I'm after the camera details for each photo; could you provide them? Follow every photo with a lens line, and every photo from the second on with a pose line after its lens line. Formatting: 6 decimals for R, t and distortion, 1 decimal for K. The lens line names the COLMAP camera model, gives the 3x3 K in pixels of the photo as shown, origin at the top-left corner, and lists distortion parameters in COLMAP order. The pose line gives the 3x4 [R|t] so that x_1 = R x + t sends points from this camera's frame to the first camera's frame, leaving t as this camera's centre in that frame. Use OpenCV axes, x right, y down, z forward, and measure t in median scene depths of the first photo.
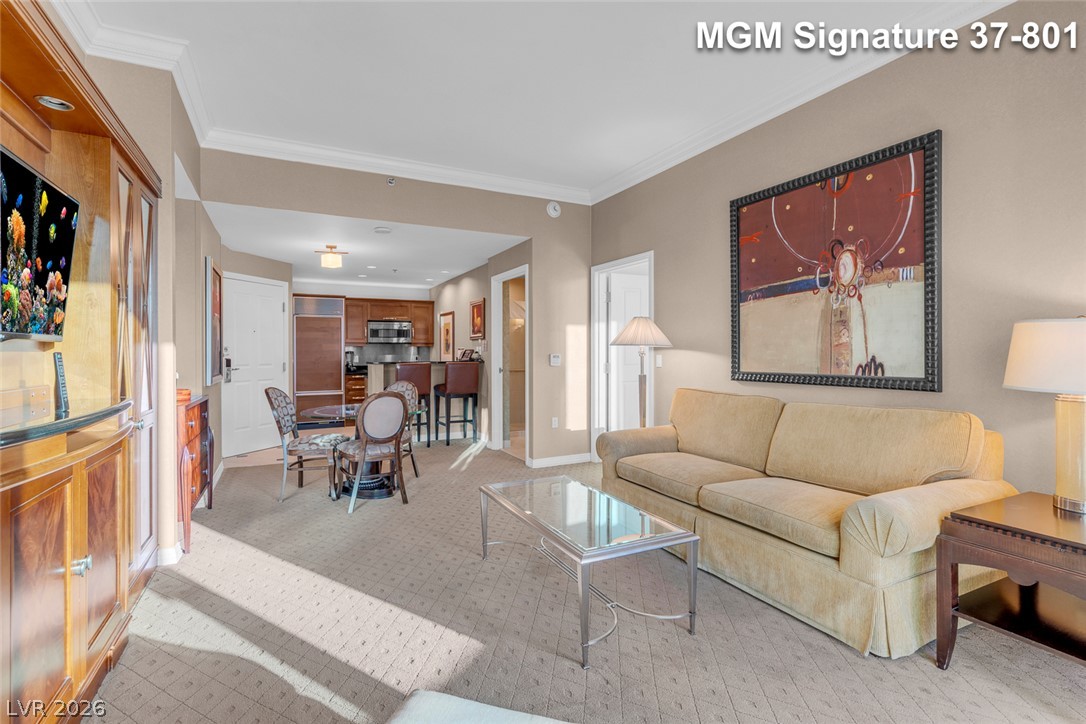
lens RADIAL K [[517.1, 0, 548.5], [0, 517.1, 345.1], [0, 0, 1]] dist [-0.000112, -0.000038]
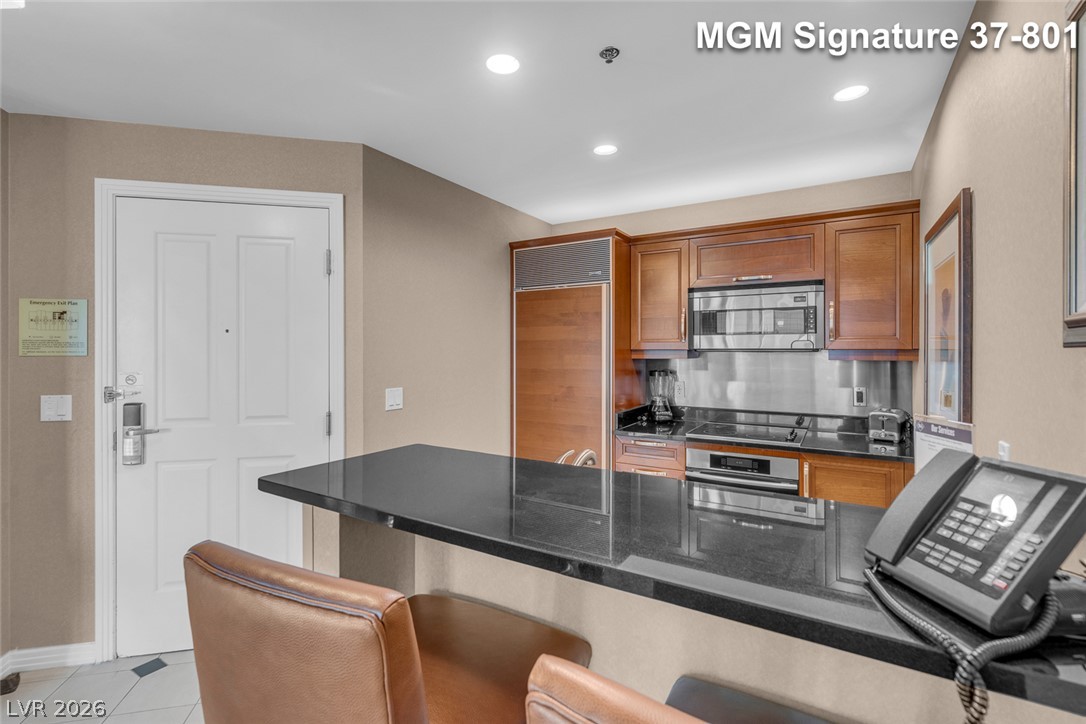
lens RADIAL K [[493.1, 0, 538.1], [0, 493.1, 344.8], [0, 0, 1]] dist [-0.001422, 0.000027]
pose [[0.503470, -0.006423, -0.863989, -0.123426], [0.012575, 0.999921, -0.000105, -0.011423], [0.863921, -0.010812, 0.503511, 0.889500]]
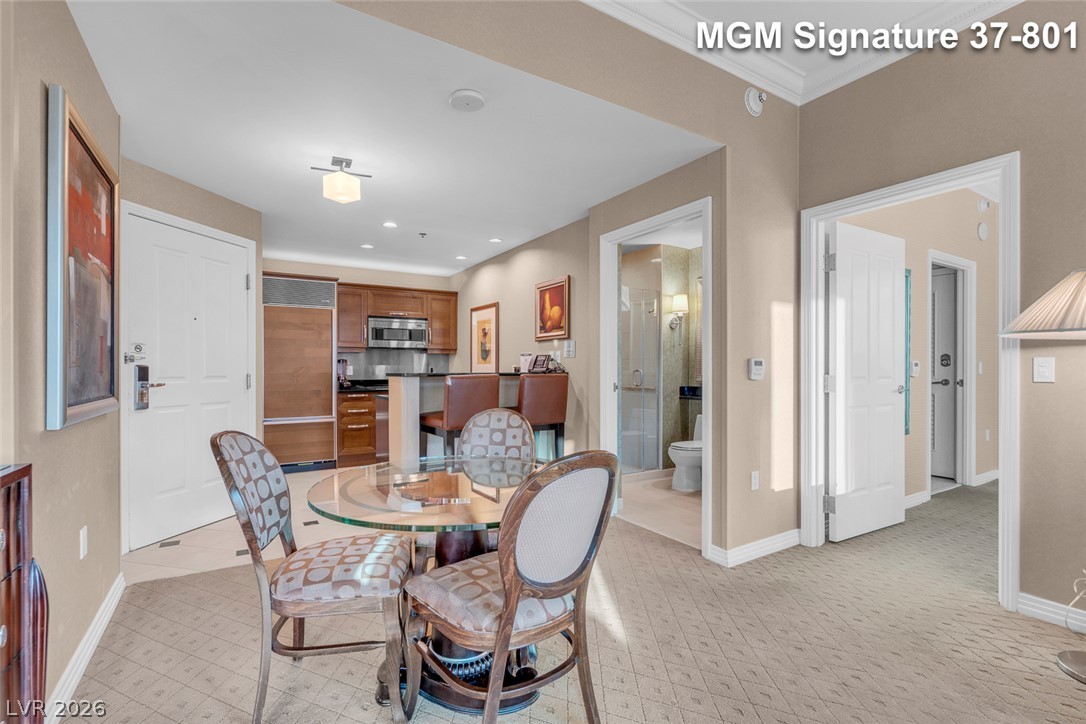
lens RADIAL K [[497.6, 0, 543.0], [0, 497.6, 362.0], [0, 0, 1]] dist [0.000556, 0.000106]
pose [[0.996875, 0.004106, 0.078884, -0.201729], [-0.004204, 0.999991, 0.001069, 0.016678], [-0.078879, -0.001397, 0.996883, 0.371999]]
